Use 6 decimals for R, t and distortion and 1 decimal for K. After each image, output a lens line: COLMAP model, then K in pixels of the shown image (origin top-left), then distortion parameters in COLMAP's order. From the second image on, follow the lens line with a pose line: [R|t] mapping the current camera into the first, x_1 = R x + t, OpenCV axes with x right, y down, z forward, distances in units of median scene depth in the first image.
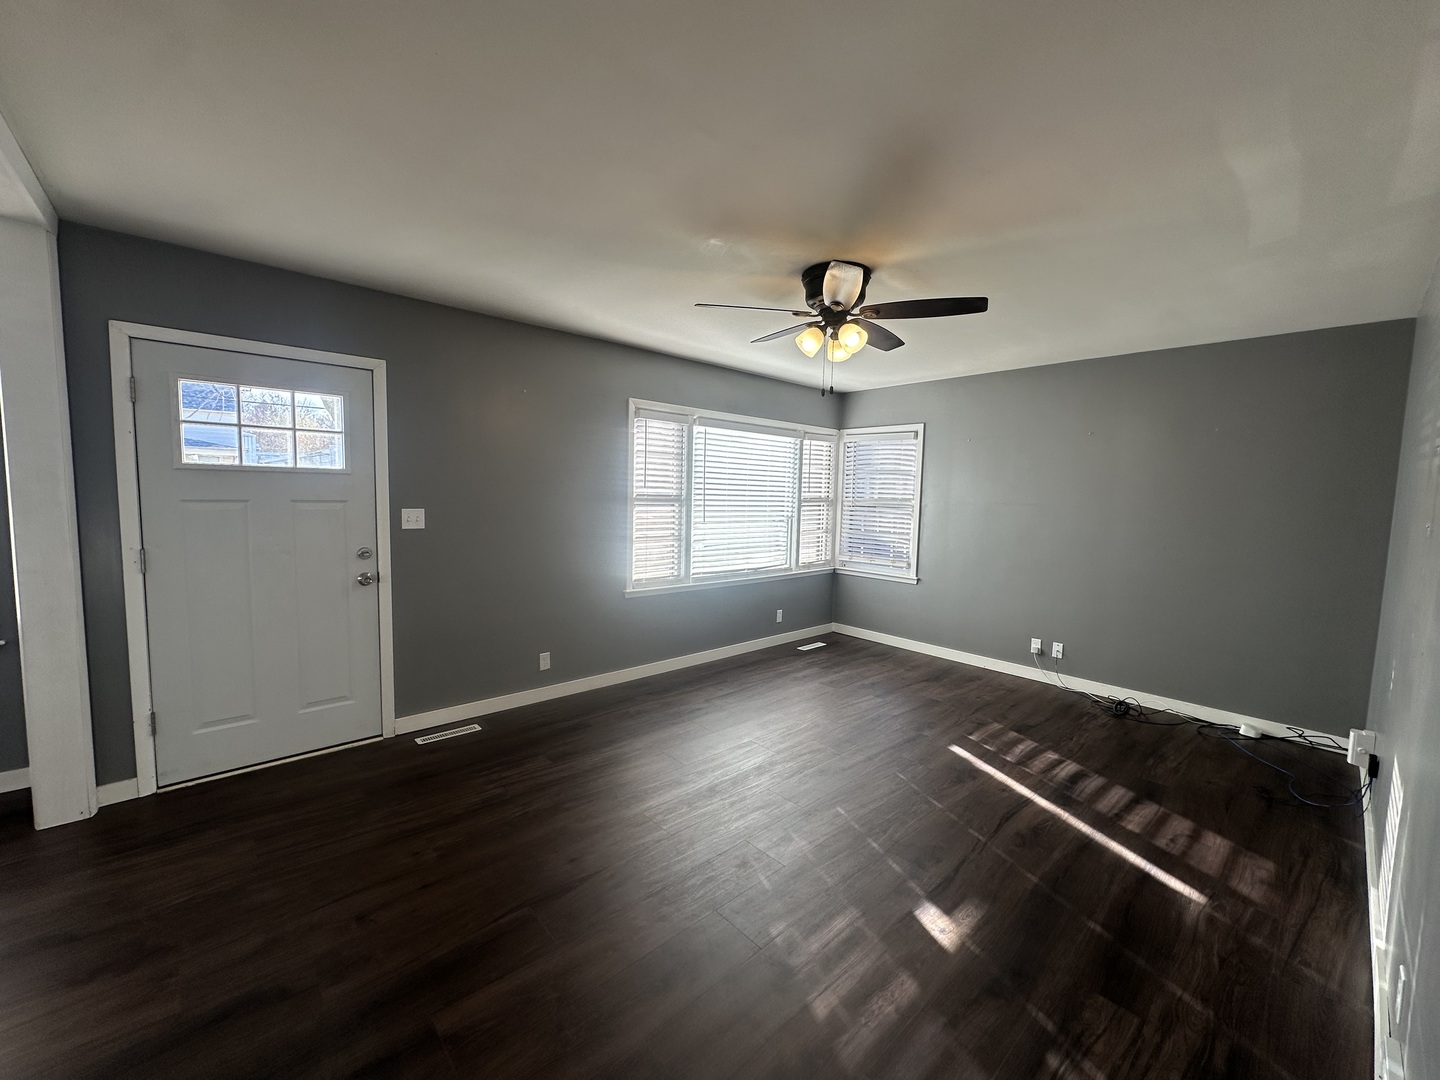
lens RADIAL K [[577.5, 0, 720.0], [0, 577.5, 540.0], [0, 0, 1]] dist [0.000162, -0.000290]
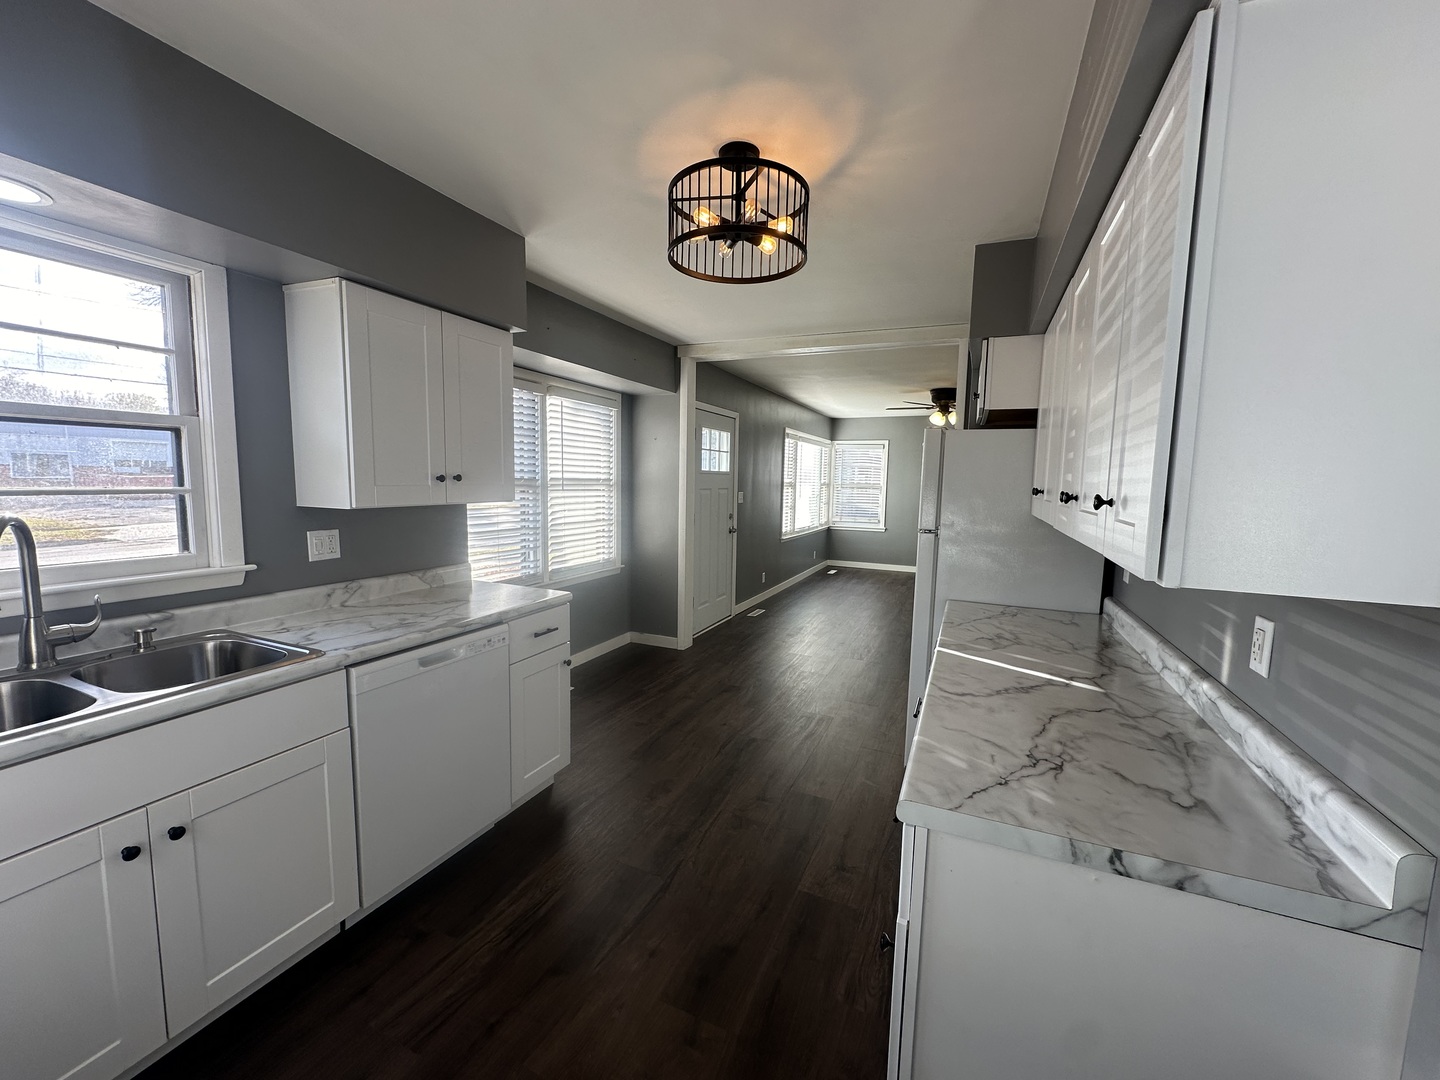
lens RADIAL K [[577.5, 0, 720.0], [0, 577.5, 540.0], [0, 0, 1]] dist [0.000162, -0.000290]
pose [[0.917772, -0.054777, 0.393312, -1.220641], [0.045626, 0.998427, 0.032588, 0.033920], [-0.394478, -0.011963, 0.918827, -0.627194]]
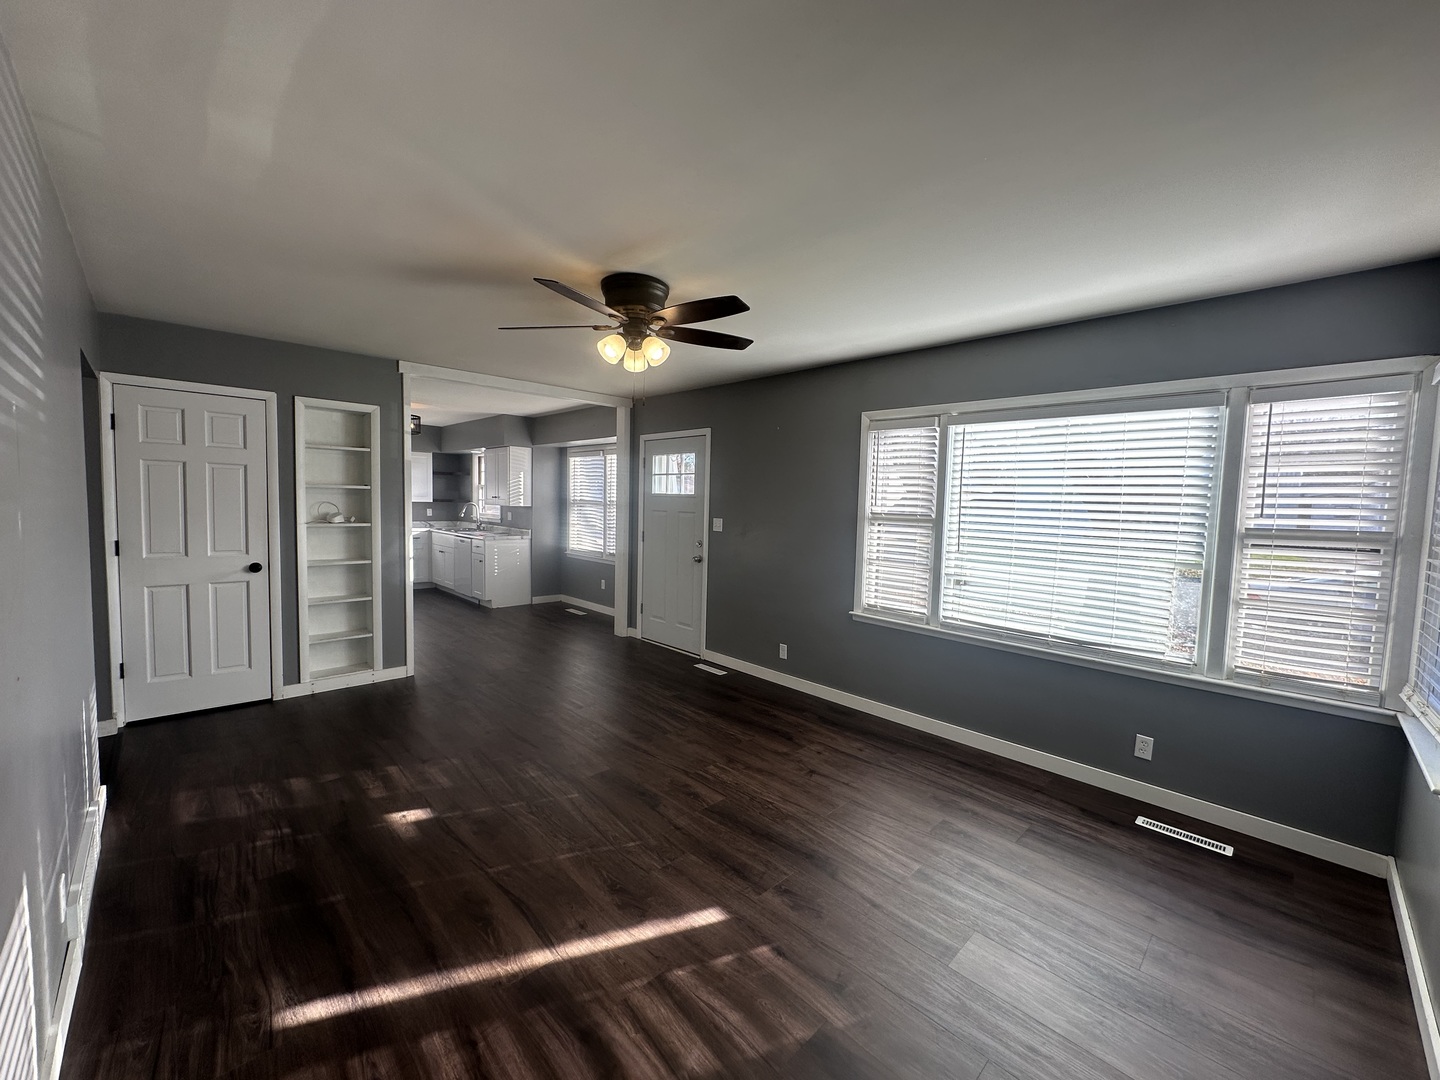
lens RADIAL K [[572.2, 0, 720.0], [0, 572.2, 540.0], [0, 0, 1]] dist [-0.008979, -0.000324]
pose [[0.031551, 0.042957, -0.998579, 0.928916], [-0.113469, 0.992771, 0.039122, -0.052581], [0.993040, 0.112073, 0.036197, 0.878285]]
